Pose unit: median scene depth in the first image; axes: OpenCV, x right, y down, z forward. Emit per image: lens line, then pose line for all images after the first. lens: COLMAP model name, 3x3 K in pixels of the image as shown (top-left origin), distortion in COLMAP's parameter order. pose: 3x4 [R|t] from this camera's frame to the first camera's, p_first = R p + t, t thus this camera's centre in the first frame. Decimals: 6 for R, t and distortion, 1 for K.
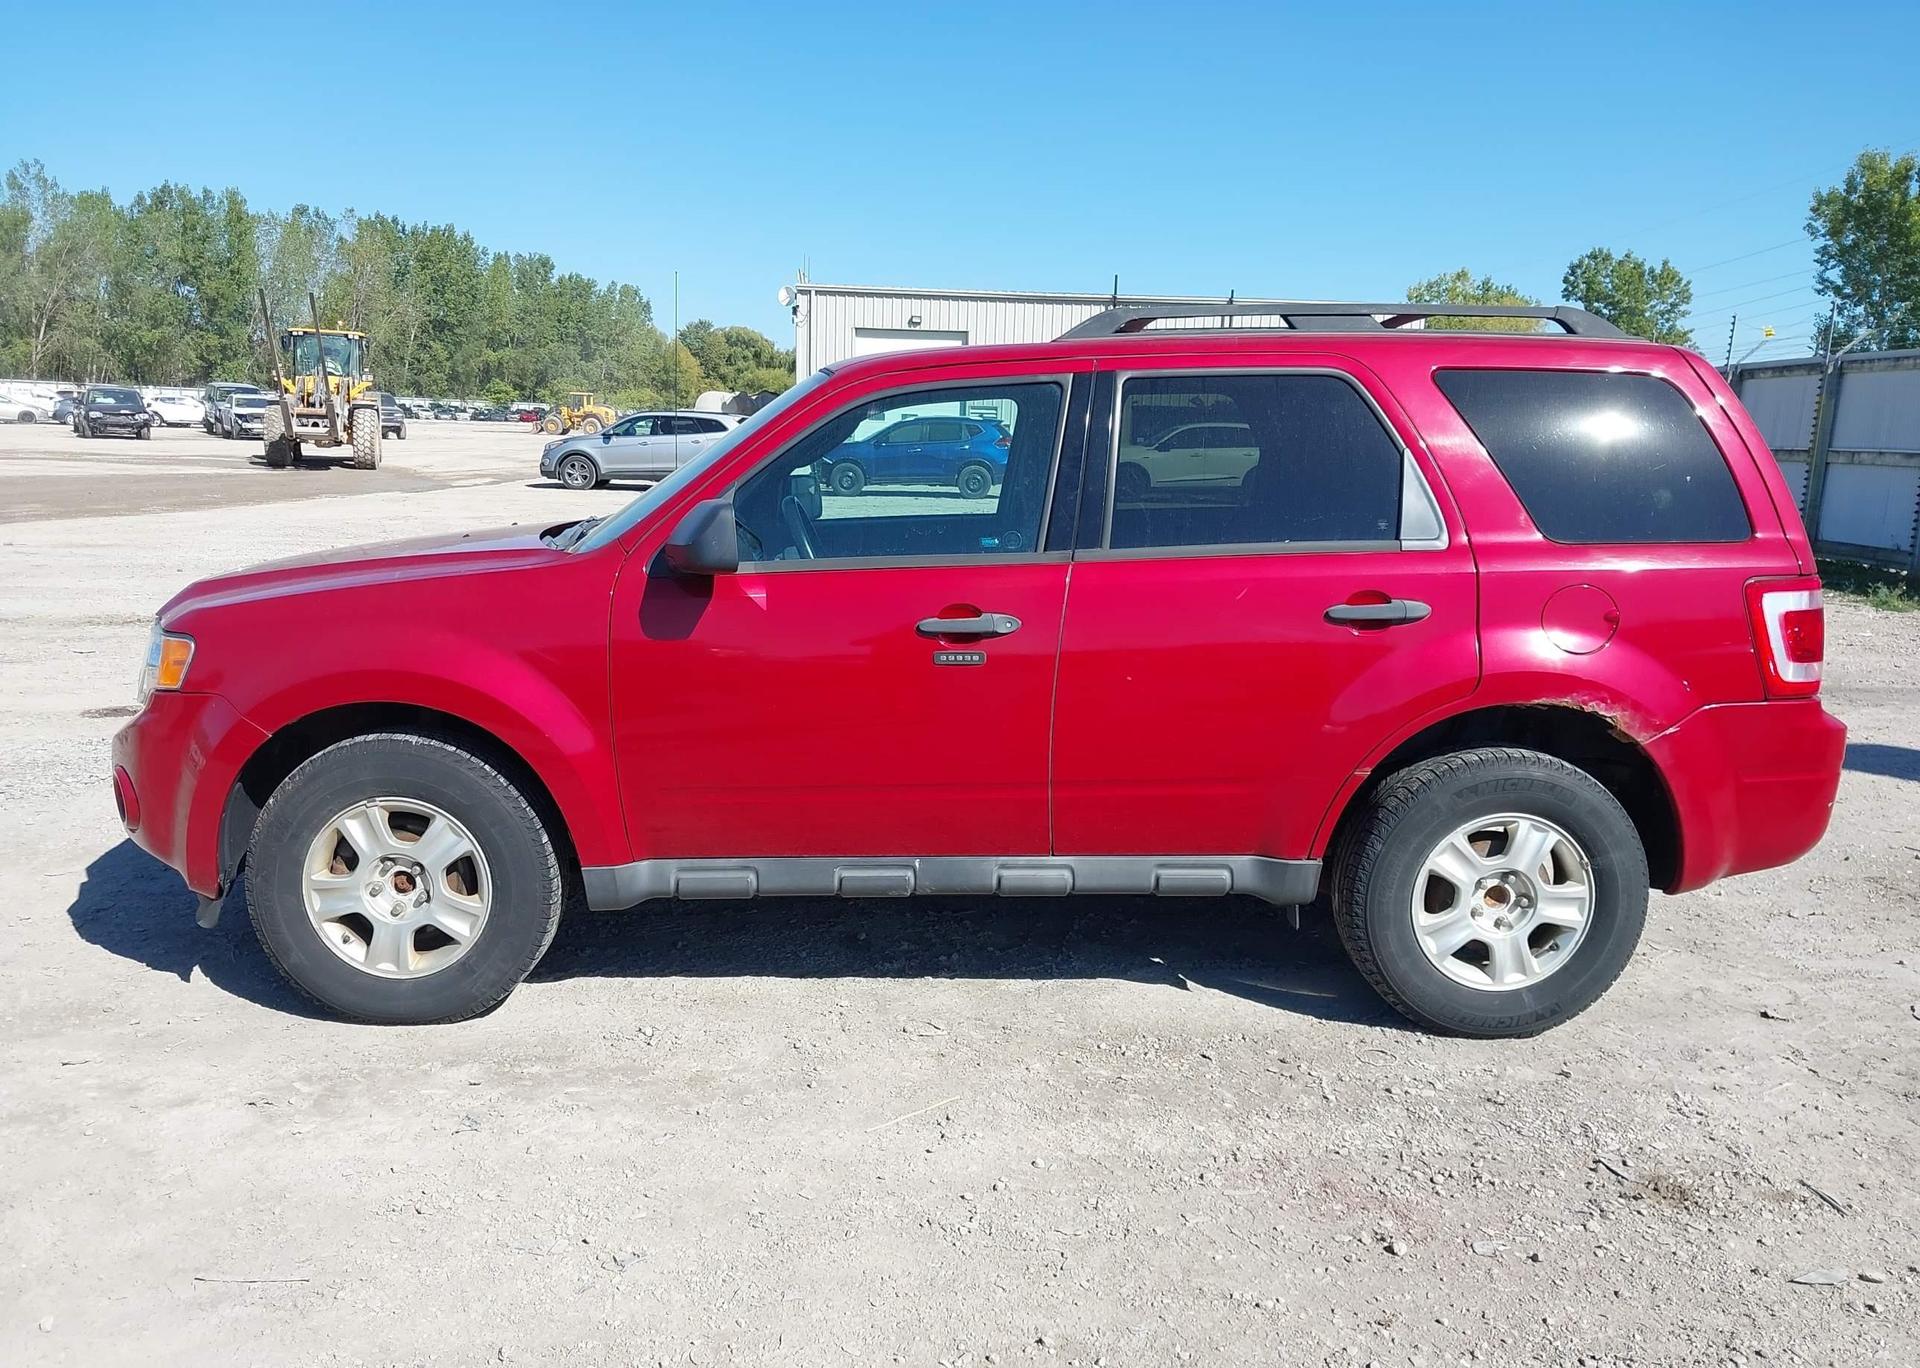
lens RADIAL K [[1530.8, 0, 957.8], [0, 1530.8, 715.3], [0, 0, 1]] dist [0.013445, -0.021268]
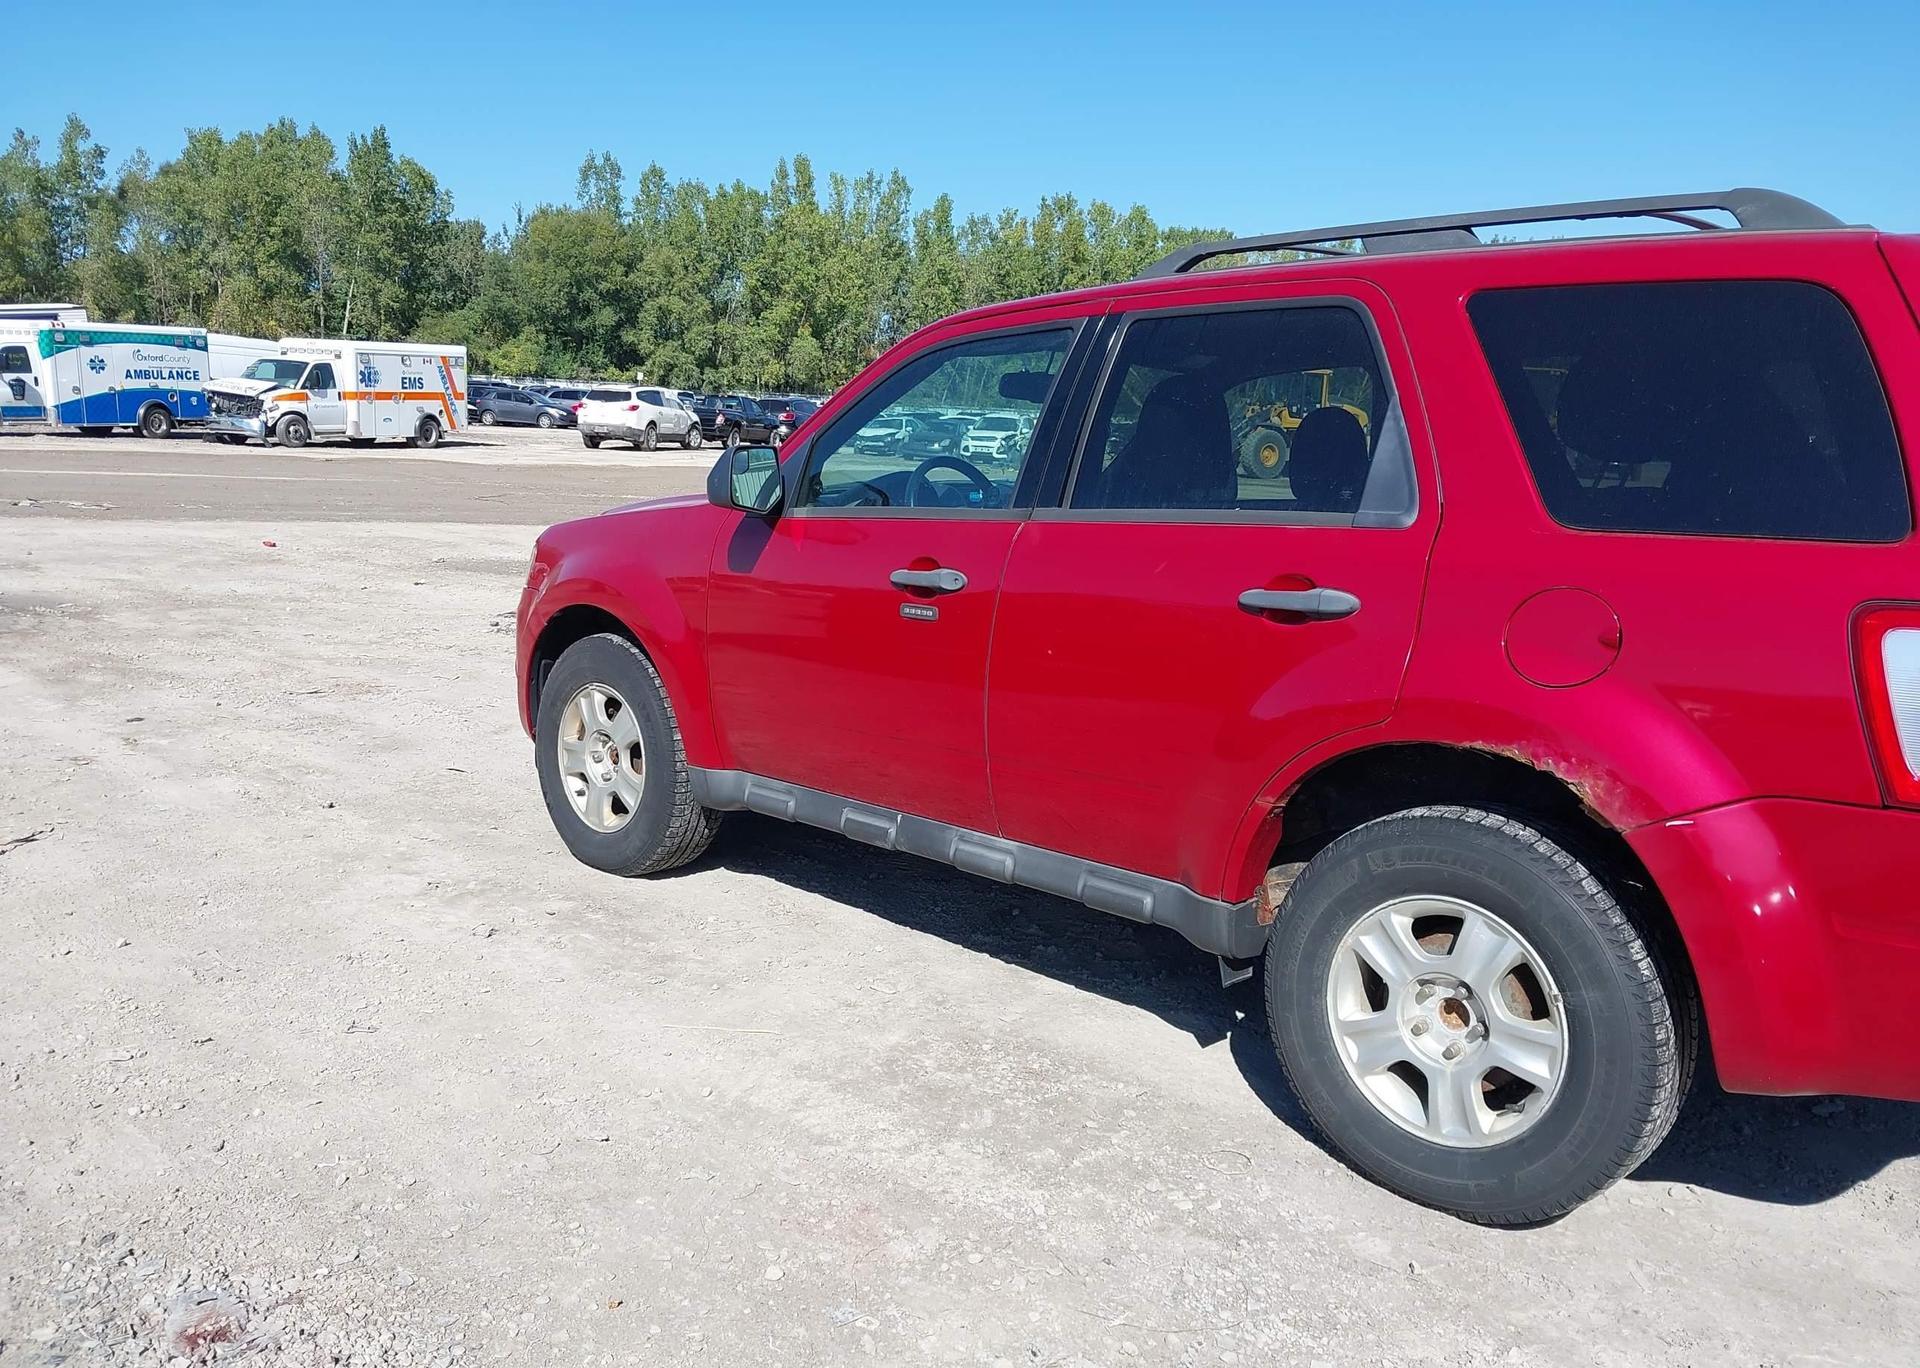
lens RADIAL K [[1530.8, 0, 954.2], [0, 1530.8, 739.7], [0, 0, 1]] dist [0.013445, -0.021268]
pose [[0.692852, 0.146288, -0.706085, 0.688759], [-0.155172, 0.986511, 0.052123, -0.010844], [0.704186, 0.073451, 0.706206, 0.316668]]
